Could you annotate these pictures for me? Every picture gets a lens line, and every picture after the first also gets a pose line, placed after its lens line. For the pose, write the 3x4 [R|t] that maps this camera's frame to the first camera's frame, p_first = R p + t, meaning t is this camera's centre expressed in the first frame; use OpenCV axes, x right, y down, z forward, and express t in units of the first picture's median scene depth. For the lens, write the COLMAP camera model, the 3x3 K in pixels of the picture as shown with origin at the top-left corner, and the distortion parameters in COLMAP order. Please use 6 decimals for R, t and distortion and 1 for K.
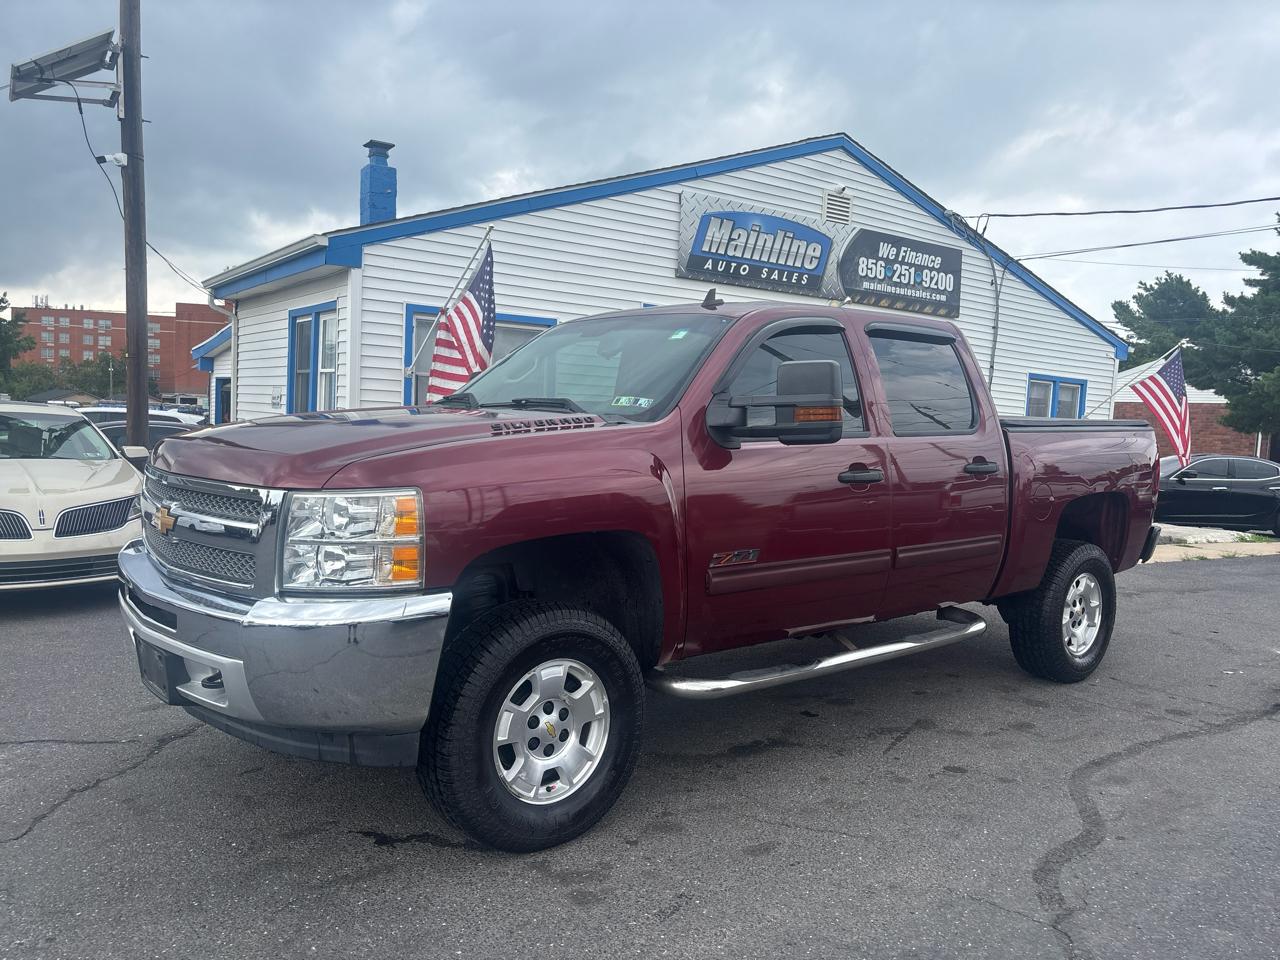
lens RADIAL K [[969.6, 0, 632.0], [0, 969.6, 483.5], [0, 0, 1]] dist [0.045172, -0.043906]
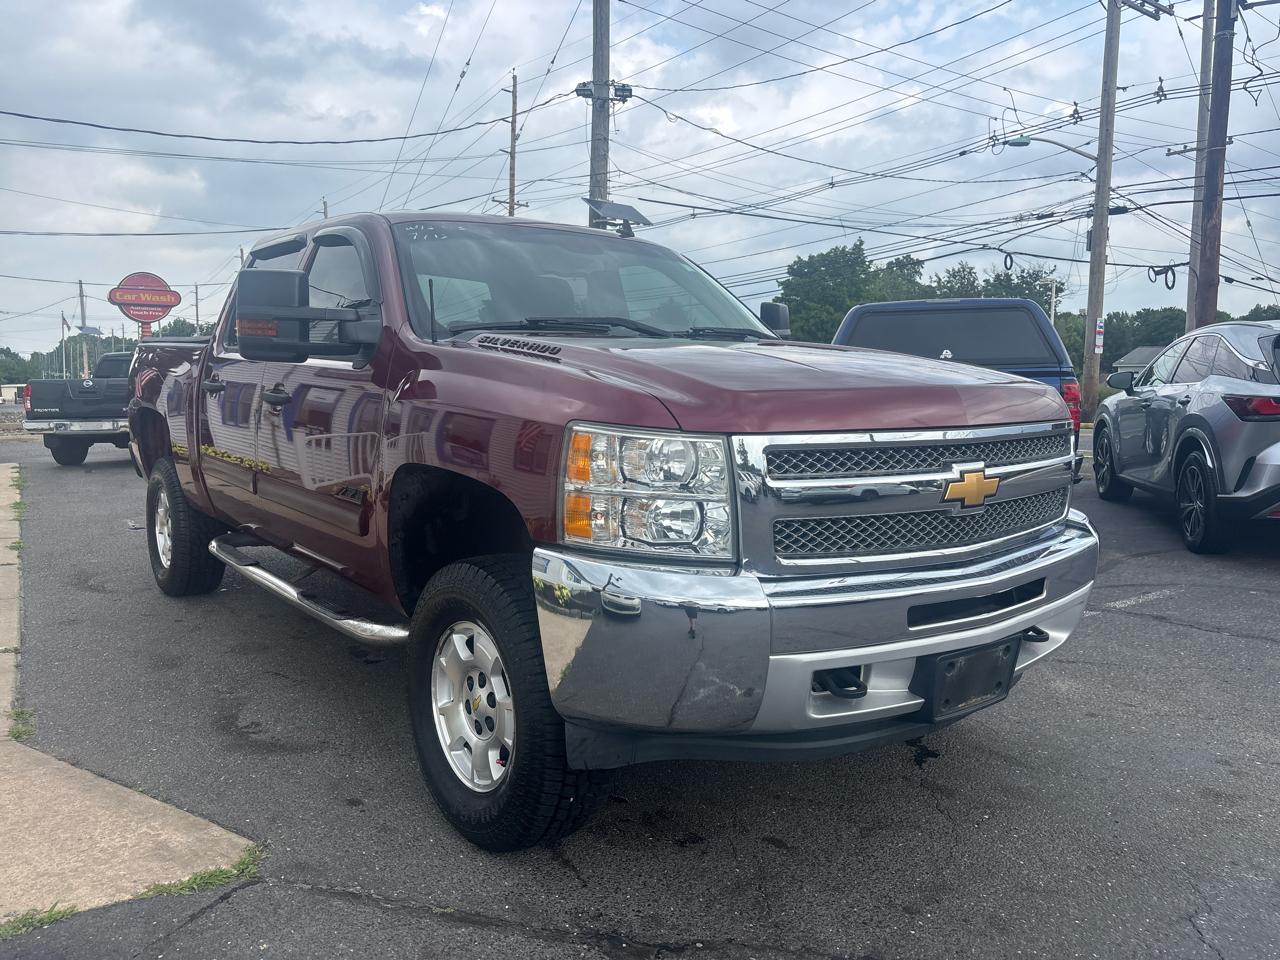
lens RADIAL K [[969.6, 0, 646.4], [0, 969.6, 482.6], [0, 0, 1]] dist [0.045172, -0.043906]
pose [[0.038701, -0.146943, 0.988388, -0.729929], [0.063243, 0.987506, 0.144335, -0.055186], [-0.997248, 0.056923, 0.047510, 0.714275]]
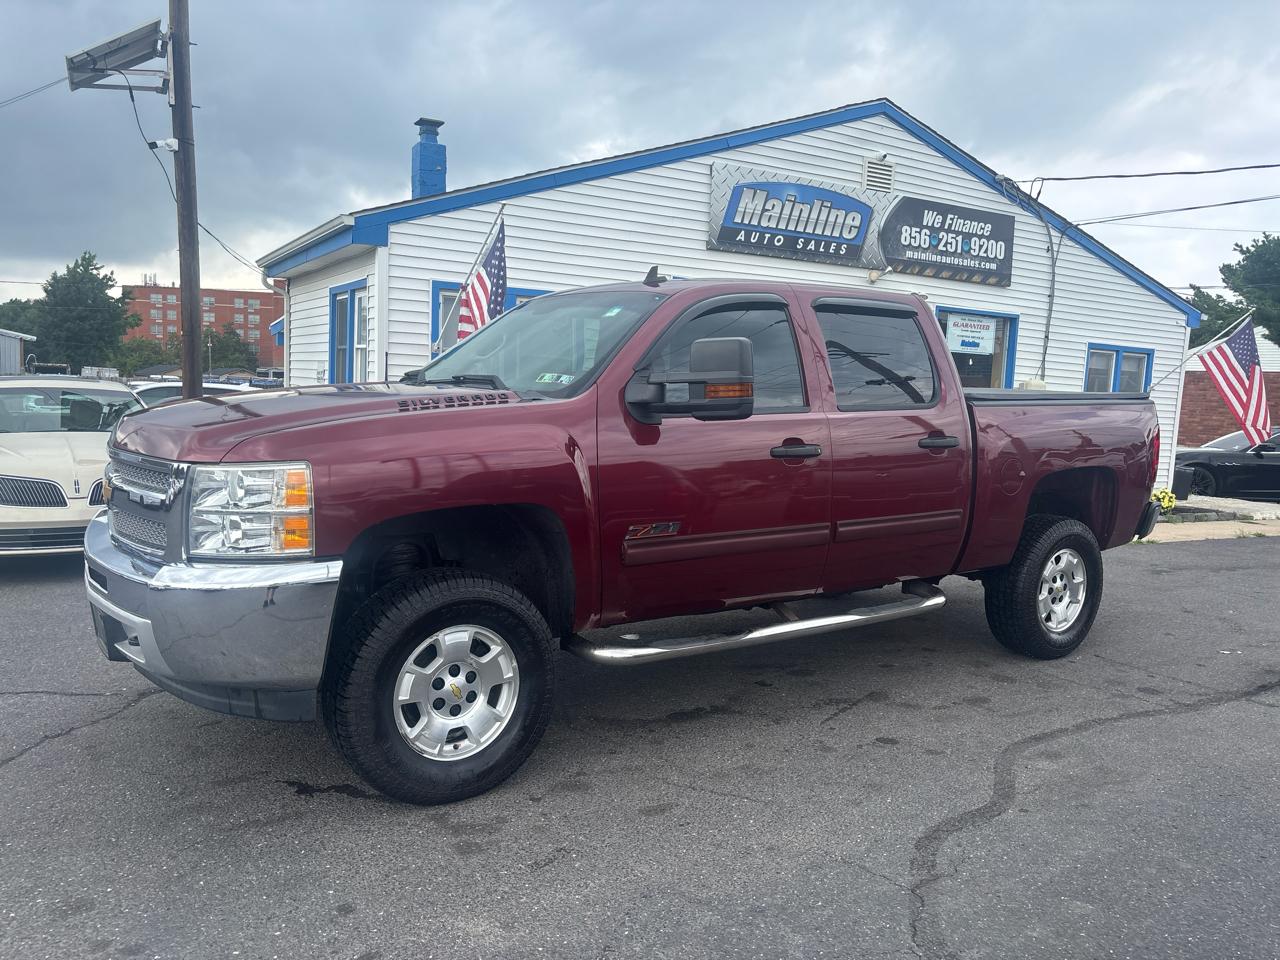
lens RADIAL K [[969.6, 0, 637.6], [0, 969.6, 484.2], [0, 0, 1]] dist [0.045172, -0.043906]
pose [[0.996434, 0.005091, -0.084224, 0.114926], [-0.002596, 0.999555, 0.029707, -0.001875], [0.084338, -0.029383, 0.996004, -0.016327]]
